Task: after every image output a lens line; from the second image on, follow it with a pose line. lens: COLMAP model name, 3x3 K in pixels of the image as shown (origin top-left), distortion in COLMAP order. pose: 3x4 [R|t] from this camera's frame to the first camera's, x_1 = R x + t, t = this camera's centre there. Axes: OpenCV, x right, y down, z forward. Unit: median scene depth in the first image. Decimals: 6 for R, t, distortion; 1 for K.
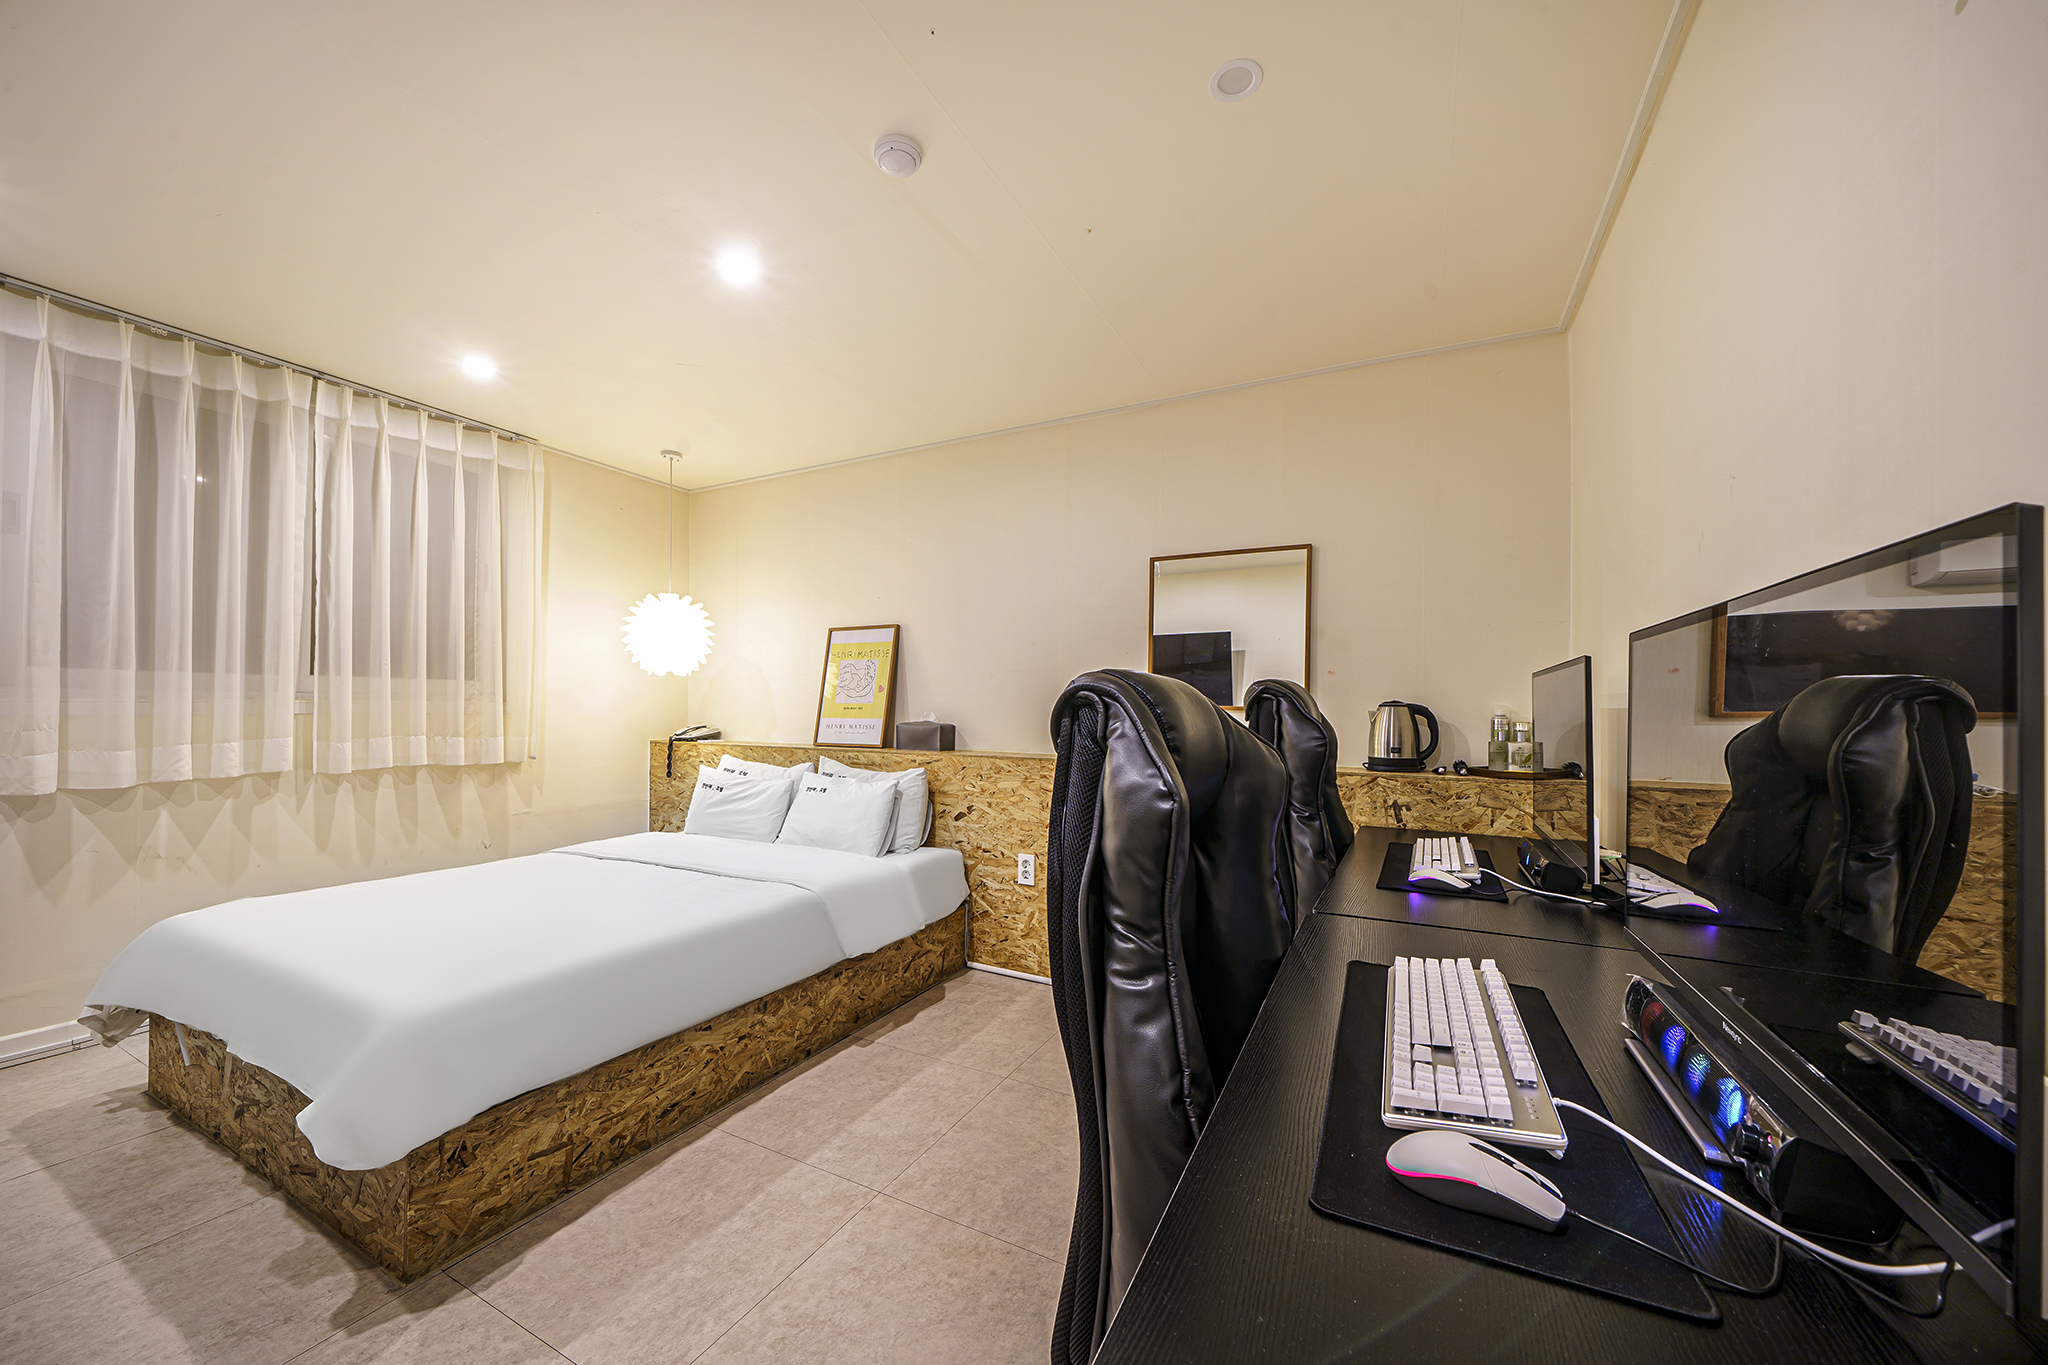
lens RADIAL K [[737.6, 0, 1043.4], [0, 737.6, 703.5], [0, 0, 1]] dist [0.002494, 0.000181]
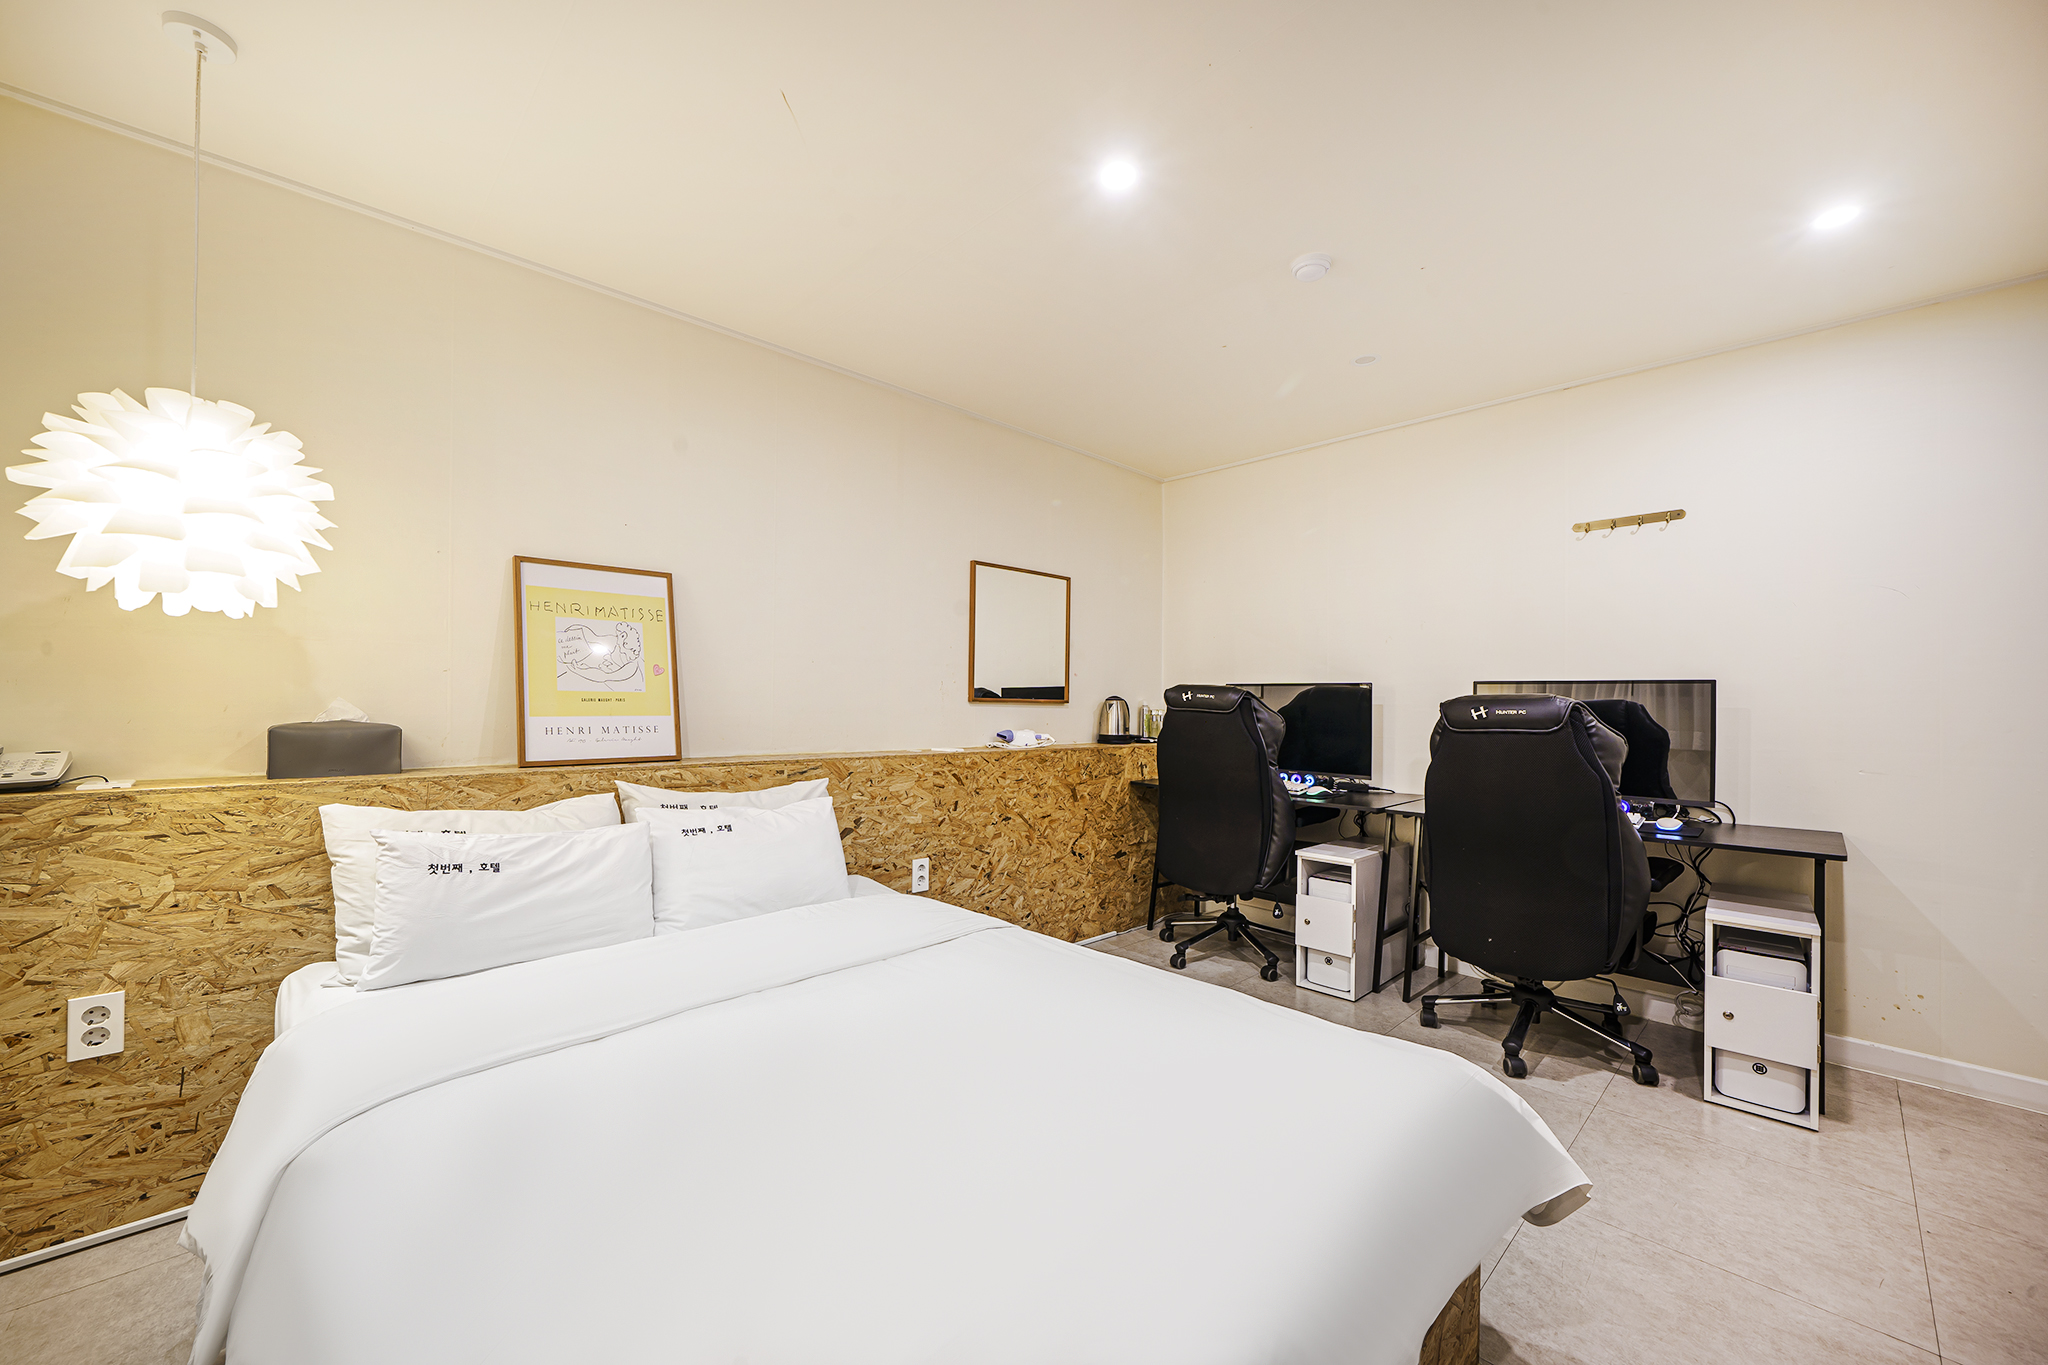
lens RADIAL K [[737.6, 0, 1043.4], [0, 737.6, 703.5], [0, 0, 1]] dist [0.002494, 0.000181]
pose [[0.348121, 0.000206, 0.937450, -1.001151], [-0.009718, 0.999947, 0.003389, 0.005649], [-0.937399, -0.010290, 0.348105, 0.639073]]
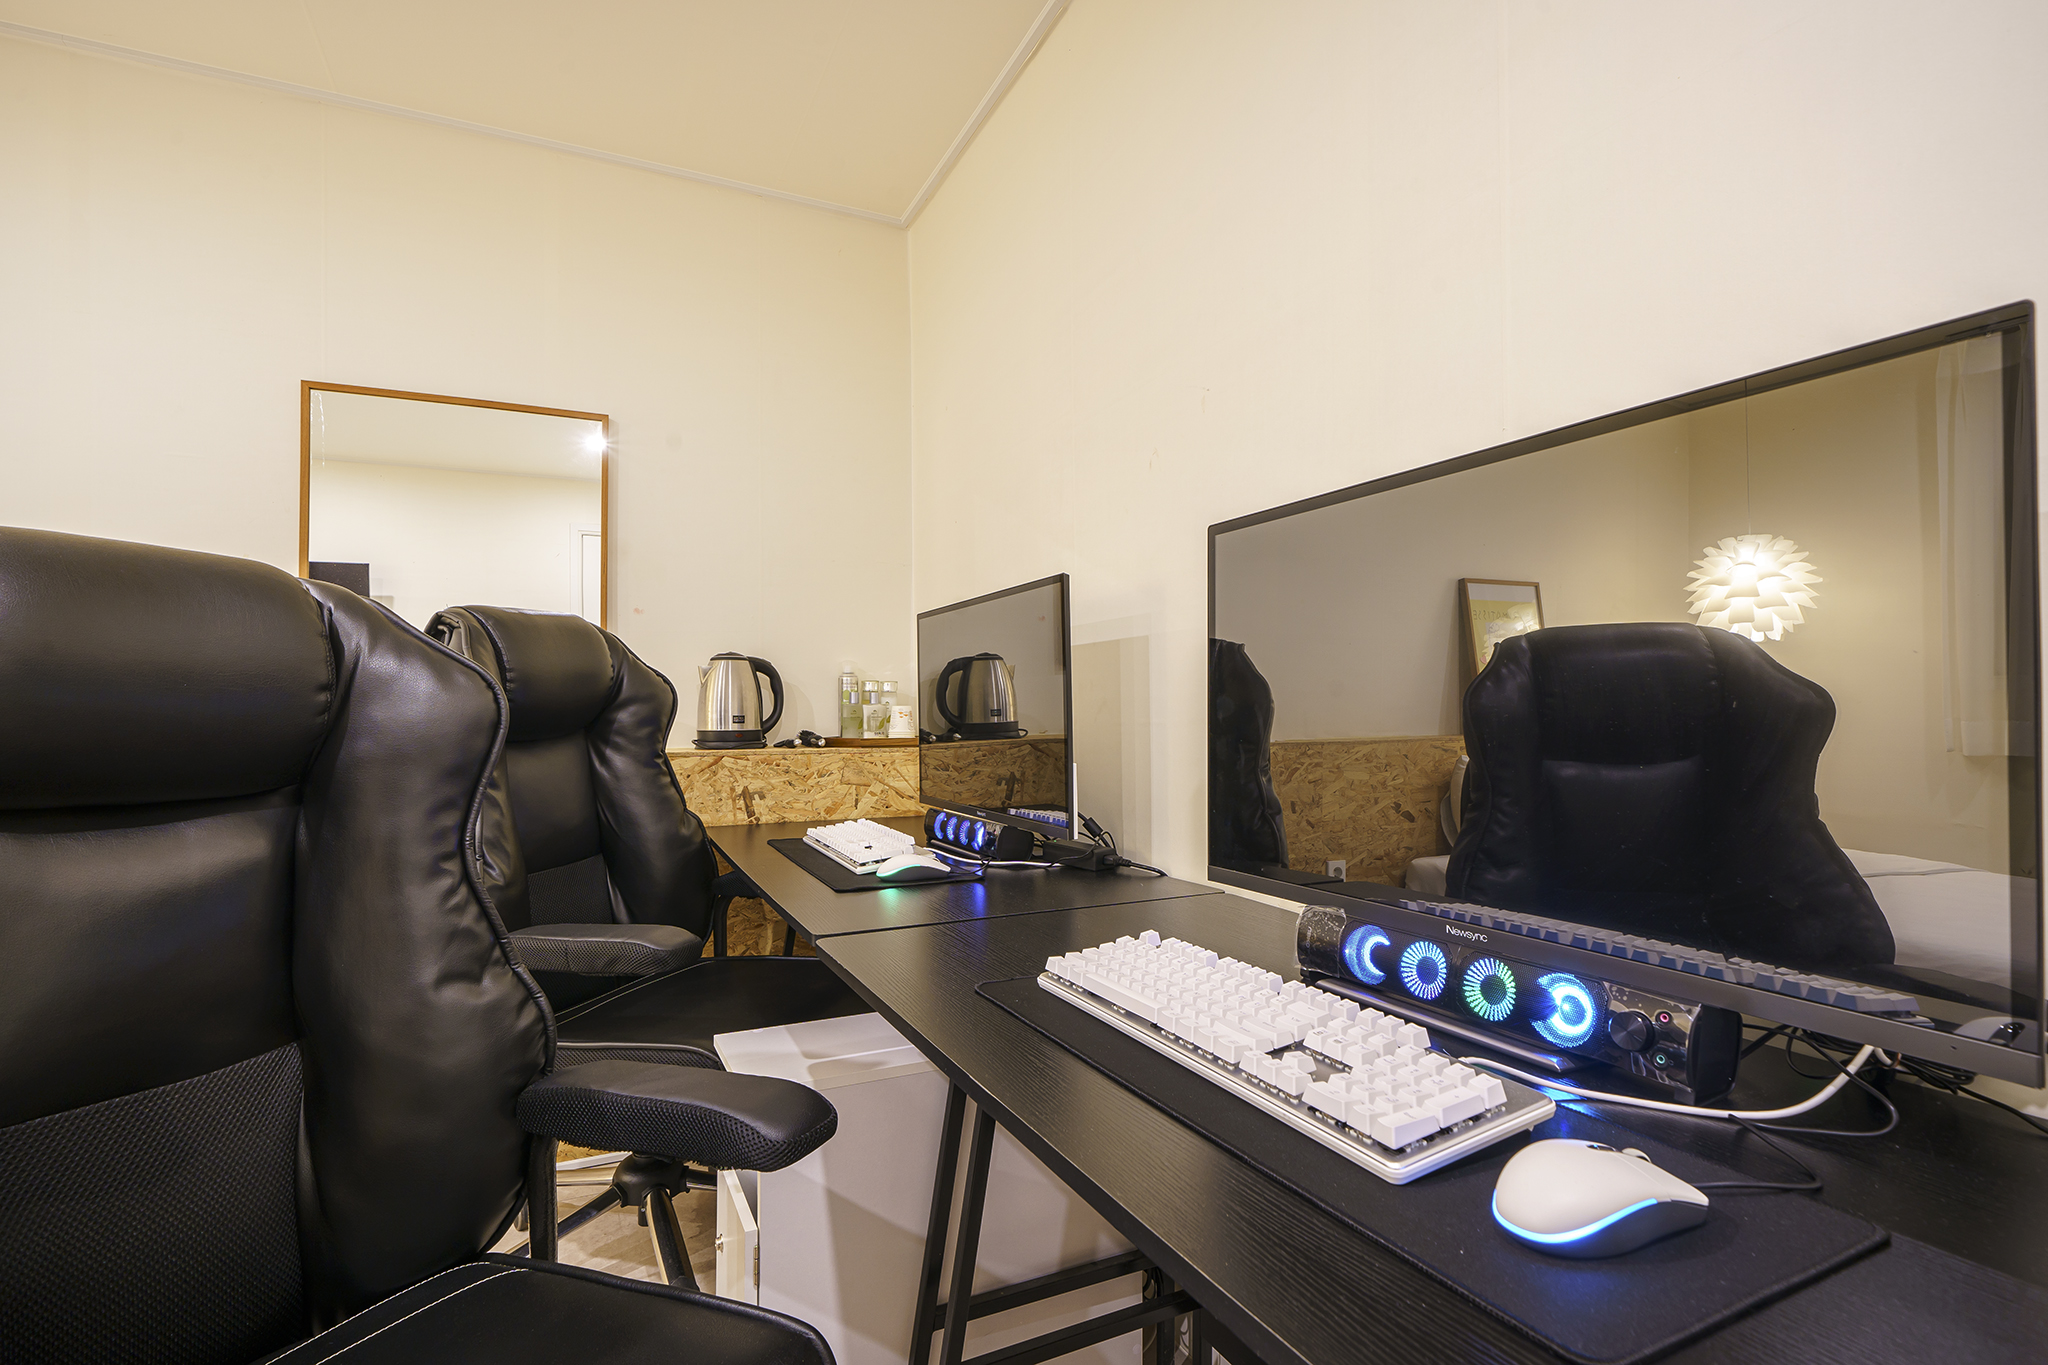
lens RADIAL K [[956.4, 0, 1024.0], [0, 956.4, 682.5], [0, 0, 1]] dist [-0.001674, -0.000041]
pose [[0.618633, 0.006242, 0.785655, -0.091705], [0.006870, 0.999887, -0.013353, 0.041834], [-0.785650, 0.013659, 0.618520, 0.194360]]
